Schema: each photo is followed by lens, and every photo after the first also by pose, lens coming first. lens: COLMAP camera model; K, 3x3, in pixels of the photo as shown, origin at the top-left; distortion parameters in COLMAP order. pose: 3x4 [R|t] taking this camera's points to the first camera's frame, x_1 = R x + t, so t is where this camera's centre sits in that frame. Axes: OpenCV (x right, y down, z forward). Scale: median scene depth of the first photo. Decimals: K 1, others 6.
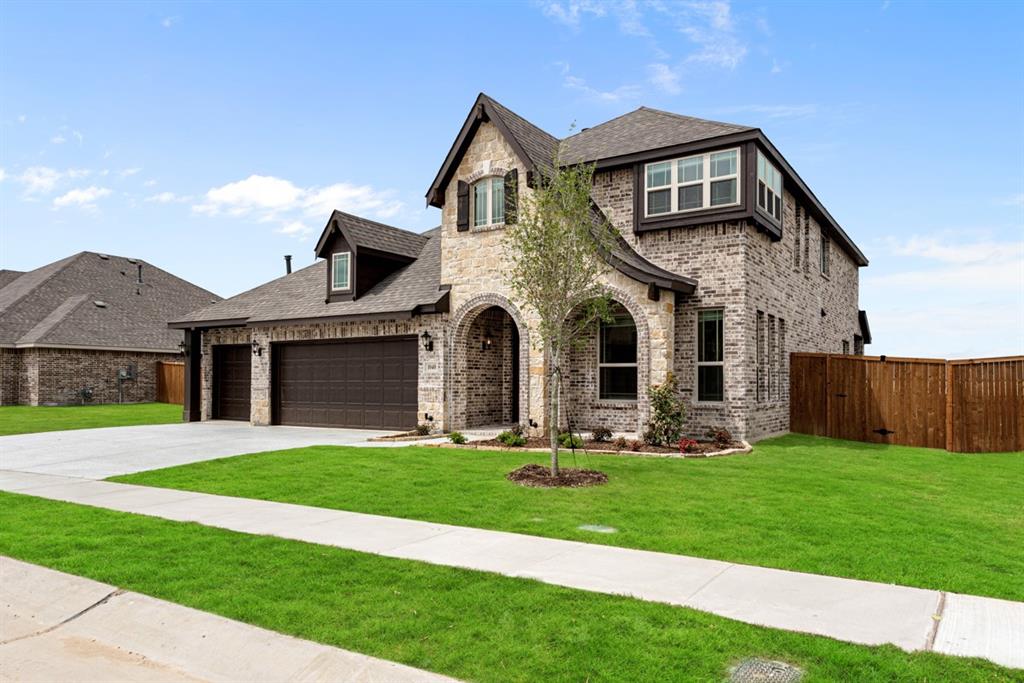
lens RADIAL K [[690.6, 0, 516.6], [0, 690.6, 381.0], [0, 0, 1]] dist [0.028895, -0.019621]
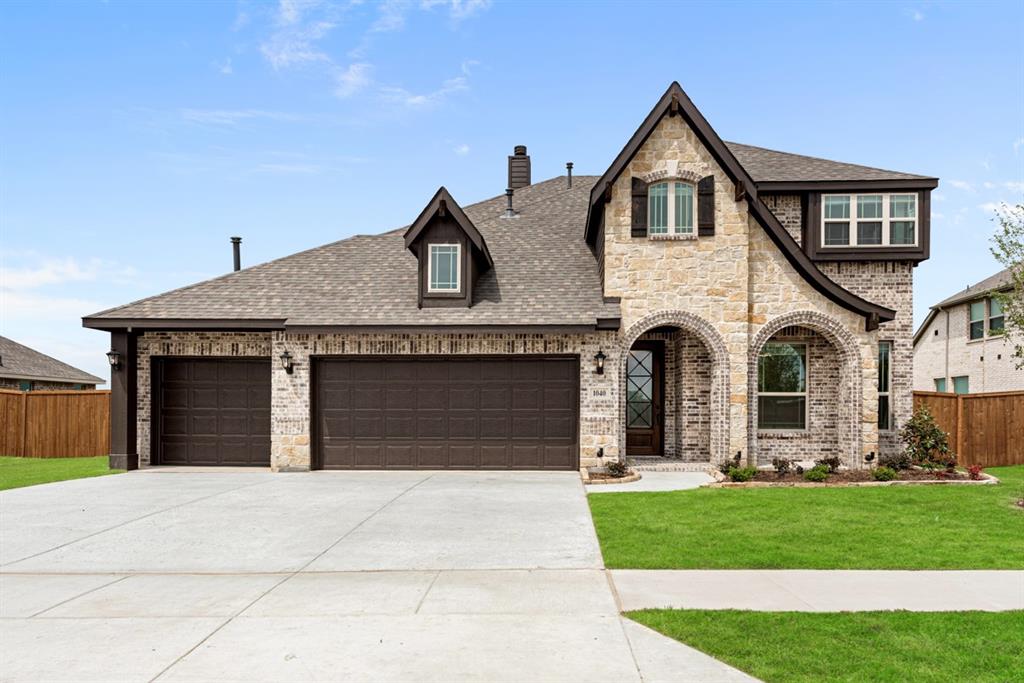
lens RADIAL K [[663.8, 0, 531.0], [0, 663.8, 419.9], [0, 0, 1]] dist [0.019601, -0.005014]
pose [[0.862050, -0.005725, 0.506791, -0.615156], [-0.001833, 0.999894, 0.014414, 0.000946], [-0.506820, -0.013355, 0.861948, 0.345074]]
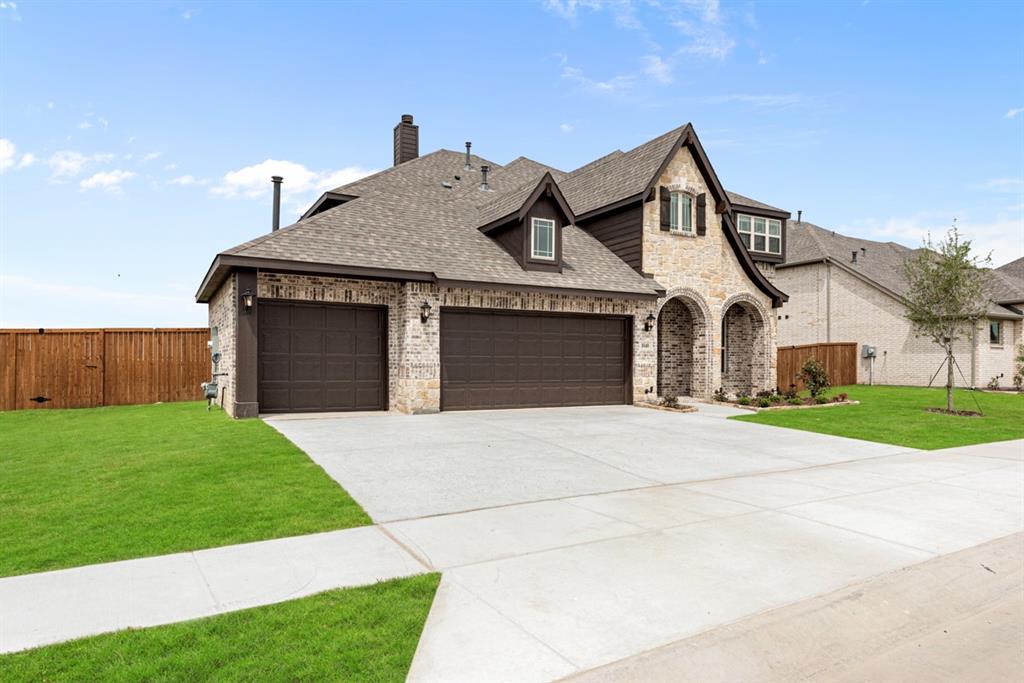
lens RADIAL K [[629.7, 0, 501.6], [0, 629.7, 365.2], [0, 0, 1]] dist [0.016492, 0.000479]
pose [[0.491171, -0.003162, 0.871058, -1.142315], [-0.008274, 0.999931, 0.008295, 0.005130], [-0.871024, -0.011281, 0.491111, 0.709121]]
